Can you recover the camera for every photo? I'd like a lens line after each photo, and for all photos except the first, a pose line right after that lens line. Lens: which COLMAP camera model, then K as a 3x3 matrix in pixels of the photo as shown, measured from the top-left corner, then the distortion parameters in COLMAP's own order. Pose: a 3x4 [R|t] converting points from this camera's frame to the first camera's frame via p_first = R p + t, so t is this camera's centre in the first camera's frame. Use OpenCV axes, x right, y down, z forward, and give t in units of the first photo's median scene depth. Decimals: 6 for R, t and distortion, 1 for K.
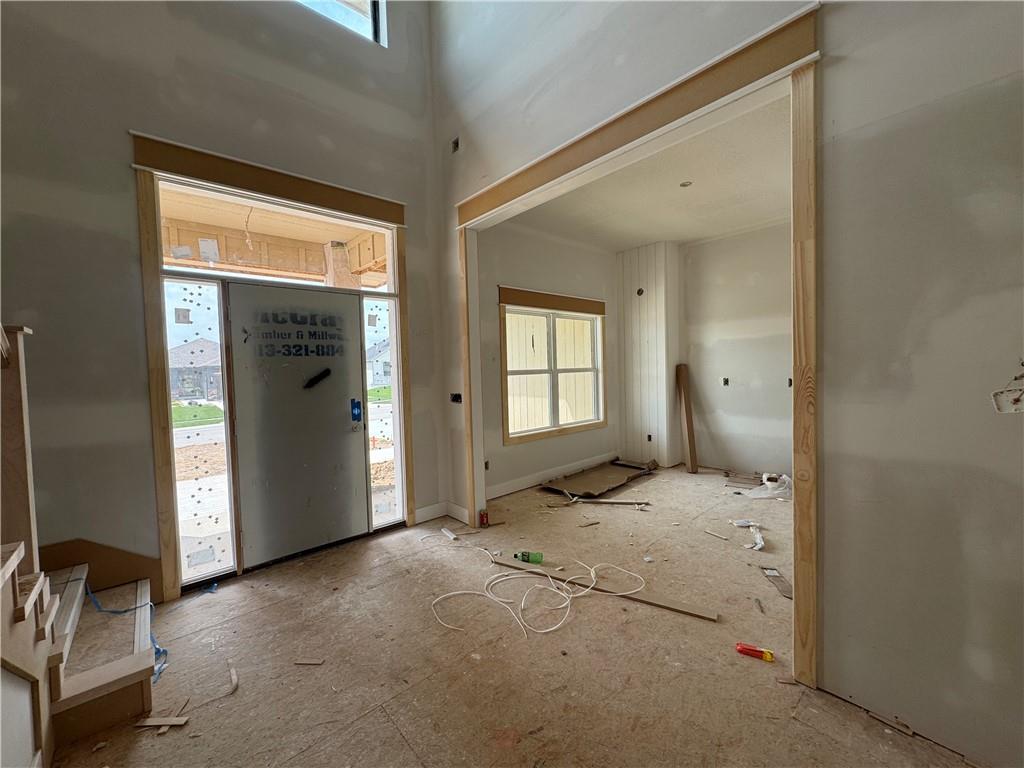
lens RADIAL K [[405.5, 0, 512.0], [0, 405.5, 384.0], [0, 0, 1]] dist [-0.003656, -0.000604]
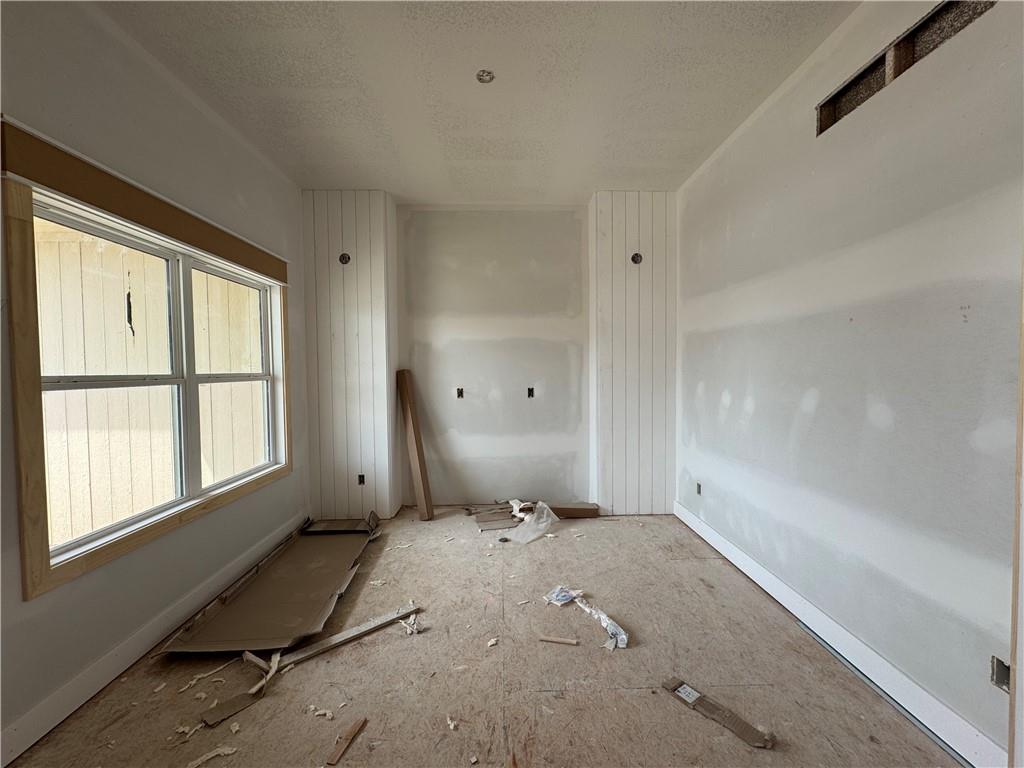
lens RADIAL K [[405.5, 0, 512.0], [0, 405.5, 384.0], [0, 0, 1]] dist [-0.003656, -0.000604]
pose [[0.642764, -0.005008, 0.766048, -0.014481], [0.022007, 0.999687, -0.011930, -0.012626], [-0.765748, 0.024527, 0.642673, 0.432282]]
